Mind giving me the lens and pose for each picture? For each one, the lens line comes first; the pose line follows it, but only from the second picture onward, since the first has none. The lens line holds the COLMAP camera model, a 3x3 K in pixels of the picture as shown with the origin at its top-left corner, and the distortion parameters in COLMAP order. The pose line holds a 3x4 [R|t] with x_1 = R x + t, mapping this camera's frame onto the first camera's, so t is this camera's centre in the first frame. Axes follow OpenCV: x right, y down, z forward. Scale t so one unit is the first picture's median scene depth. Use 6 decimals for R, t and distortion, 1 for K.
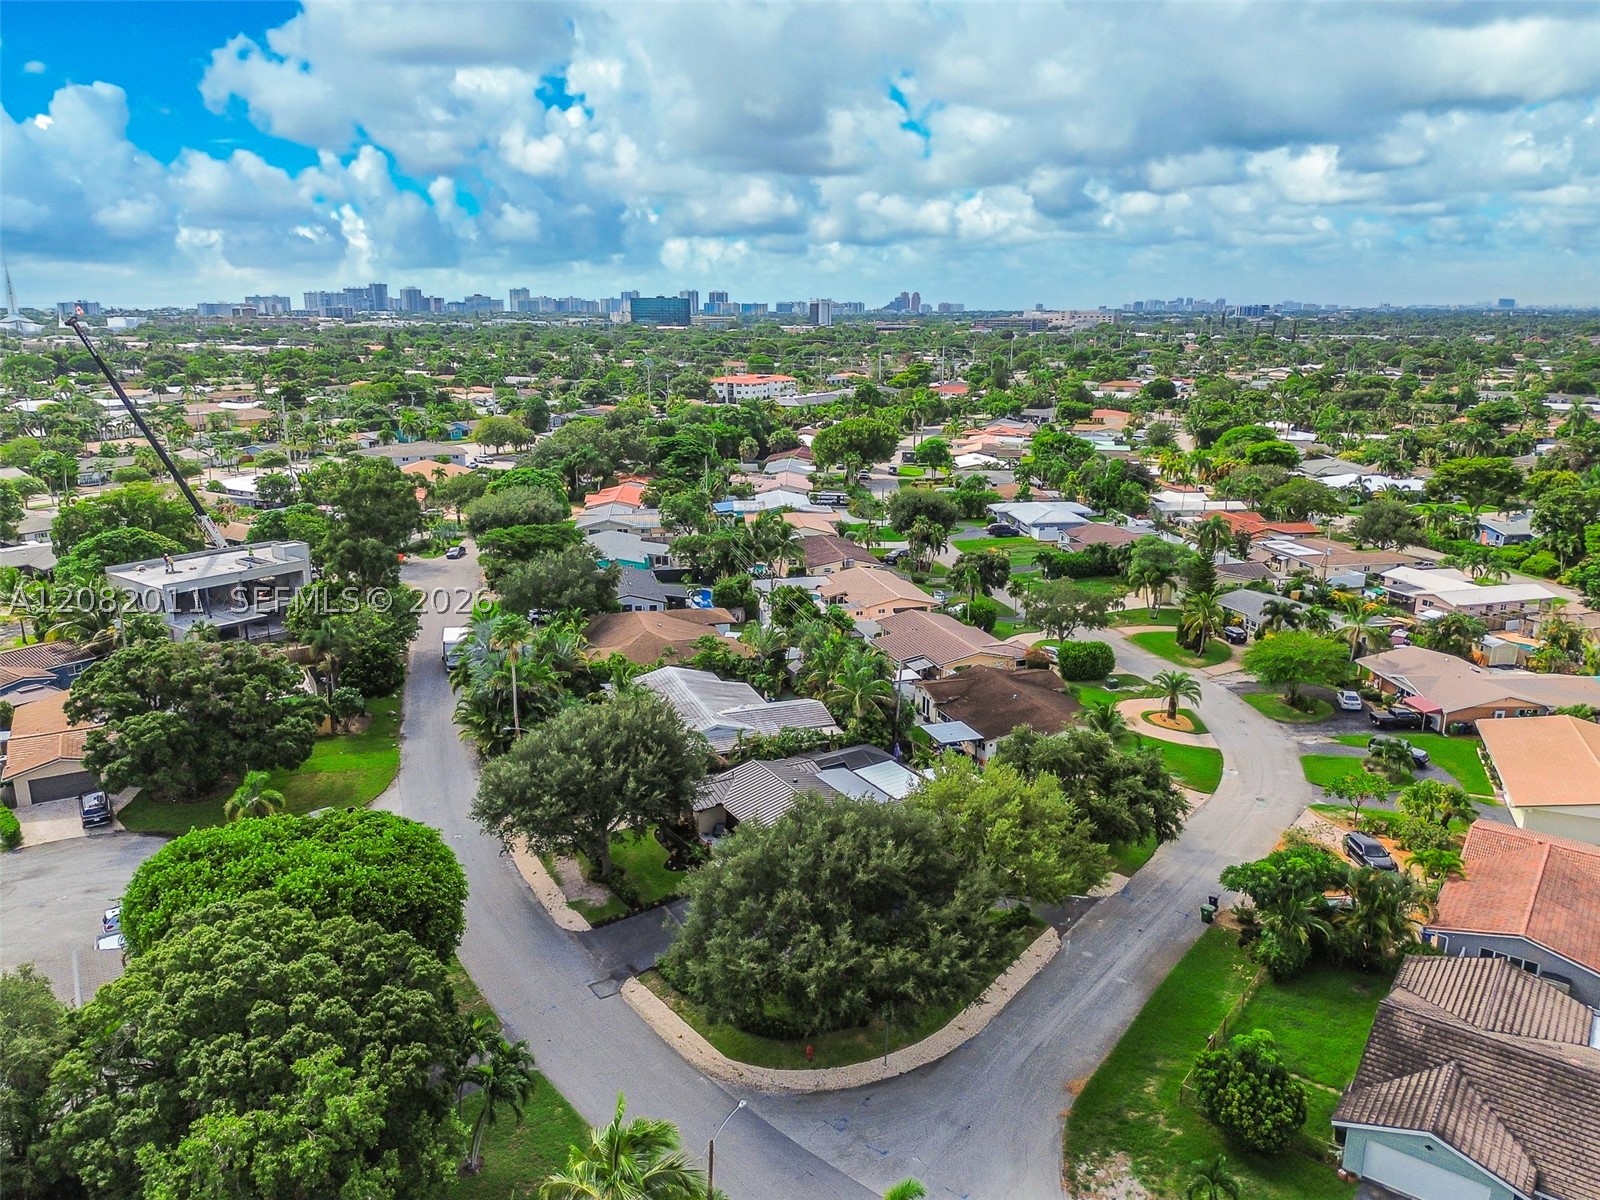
lens RADIAL K [[1150.4, 0, 803.4], [0, 1150.4, 597.3], [0, 0, 1]] dist [0.078855, -0.071561]
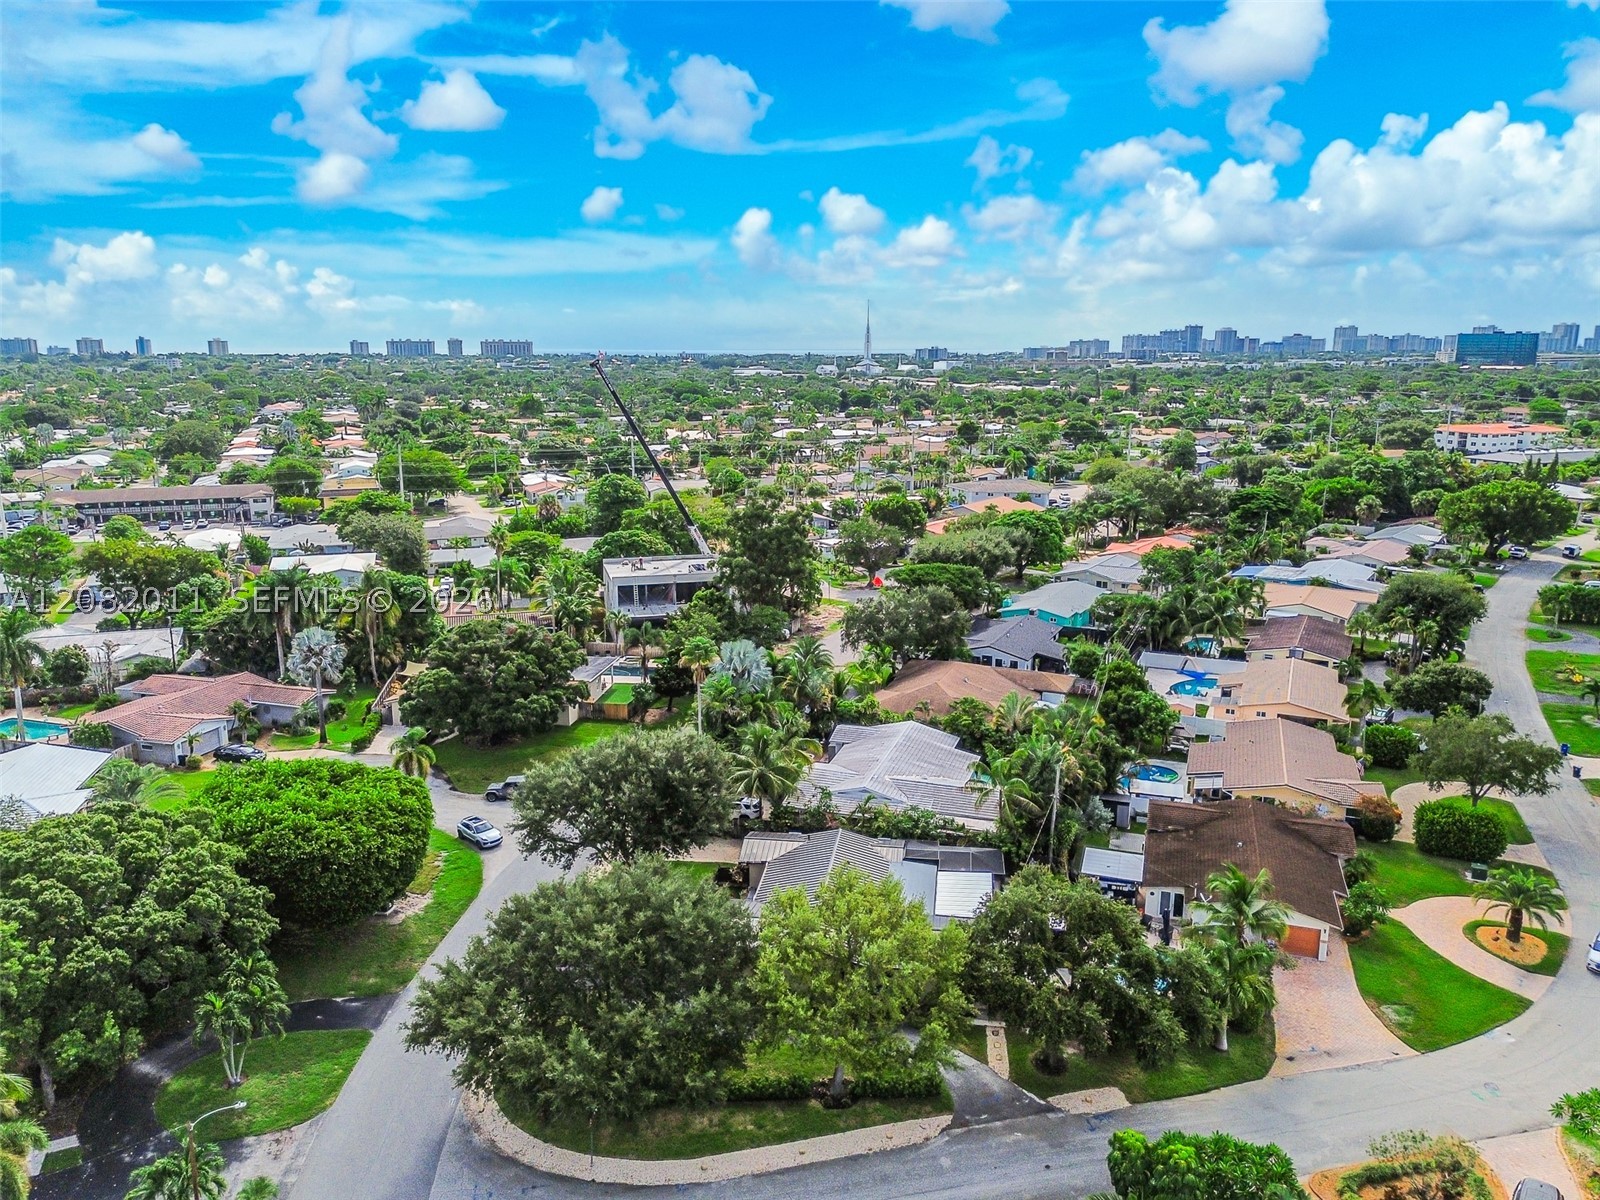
lens RADIAL K [[1150.4, 0, 803.4], [0, 1150.4, 597.3], [0, 0, 1]] dist [0.078855, -0.071561]
pose [[0.782670, 0.127891, -0.609157, 0.094719], [-0.148143, 0.988815, 0.017259, -0.010935], [0.604551, 0.076734, 0.792862, 0.045102]]
